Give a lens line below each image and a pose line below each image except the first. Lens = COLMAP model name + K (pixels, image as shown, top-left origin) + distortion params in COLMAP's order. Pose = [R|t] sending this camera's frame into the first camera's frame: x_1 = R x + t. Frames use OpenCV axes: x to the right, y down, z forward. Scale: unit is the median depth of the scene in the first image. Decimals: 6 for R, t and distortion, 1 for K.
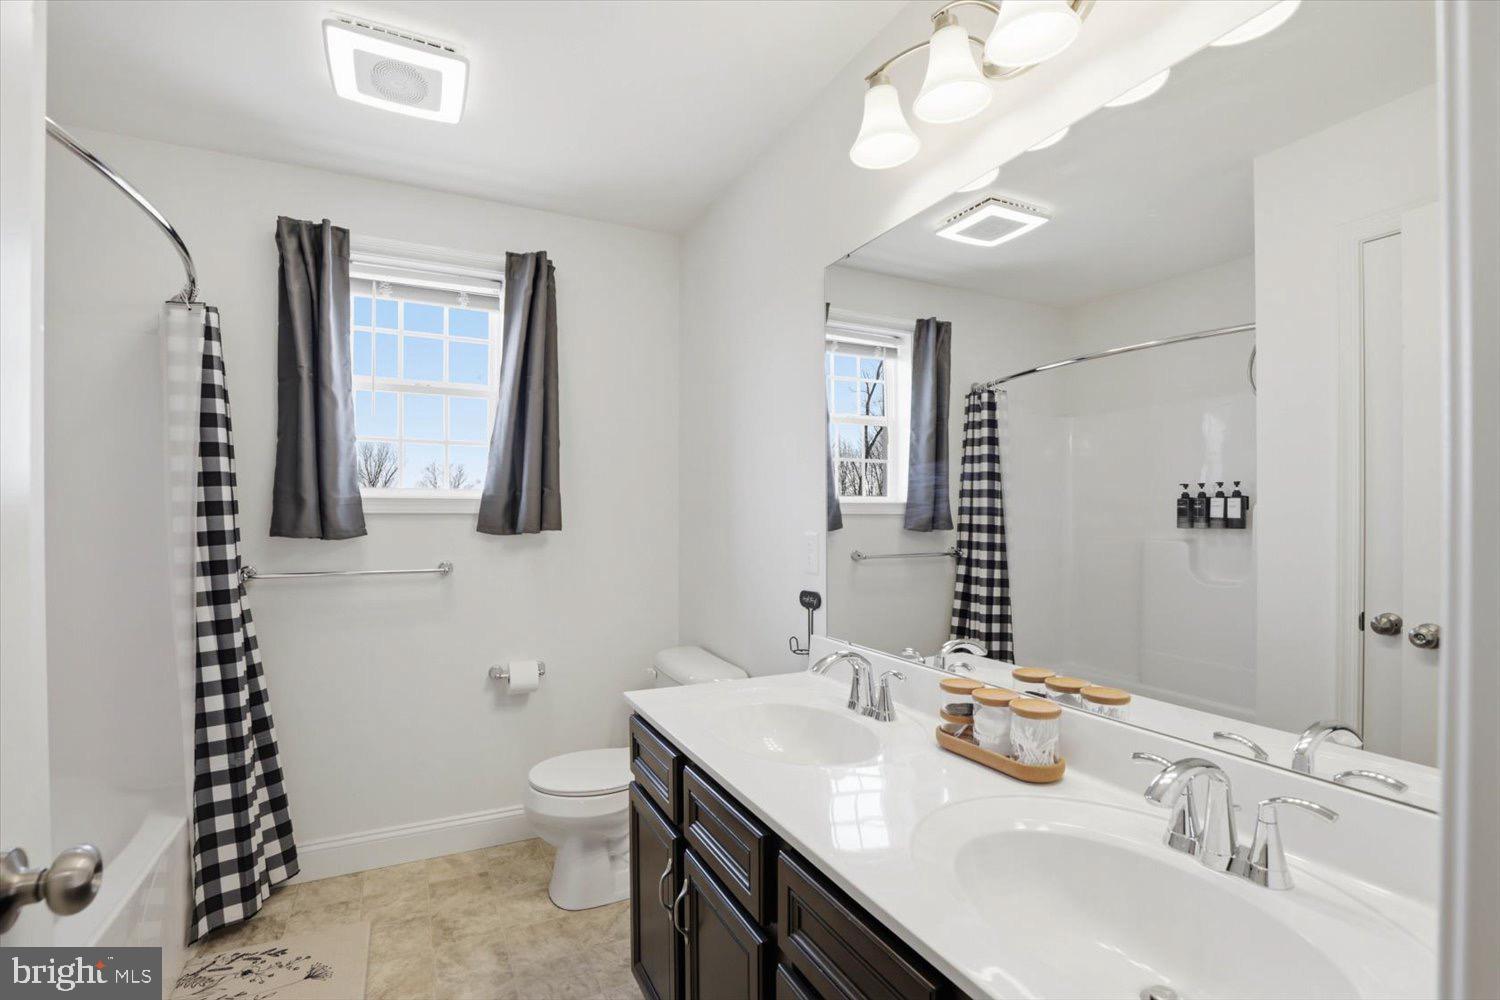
lens RADIAL K [[701.1, 0, 746.5], [0, 701.1, 525.2], [0, 0, 1]] dist [-0.001668, -0.000177]
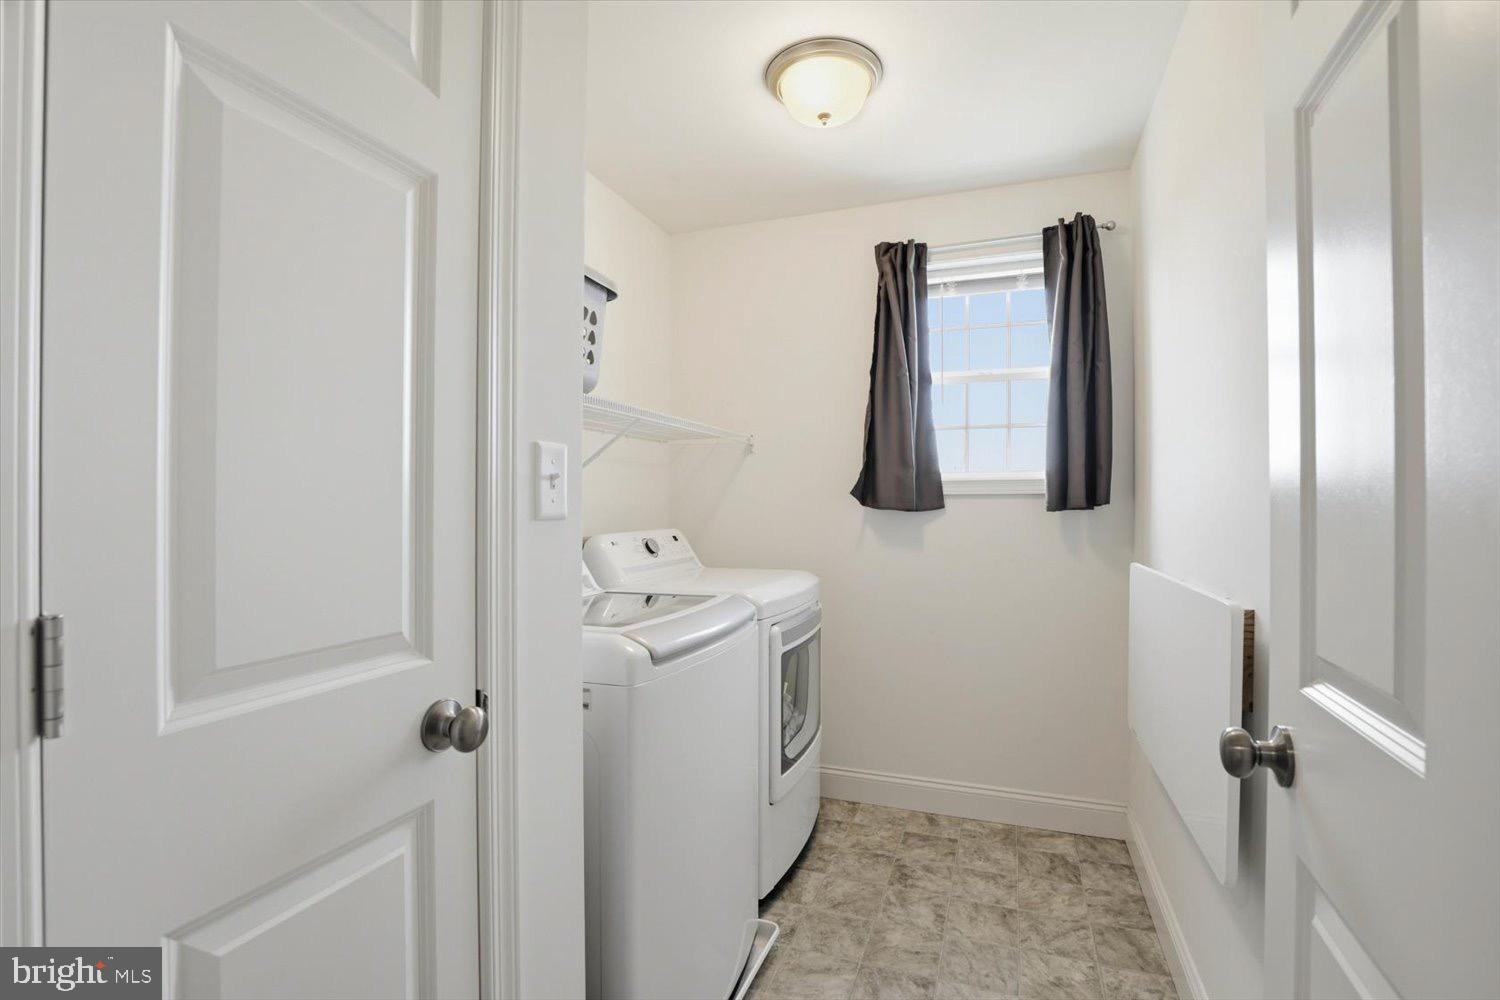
lens RADIAL K [[708.6, 0, 750.0], [0, 708.6, 500.0], [0, 0, 1]] dist [-0.001952, 0.000054]
pose [[0.692345, -0.002764, -0.721561, 0.180013], [-0.003254, 0.999971, -0.006954, -0.000198], [0.721559, 0.007163, 0.692316, 0.049166]]
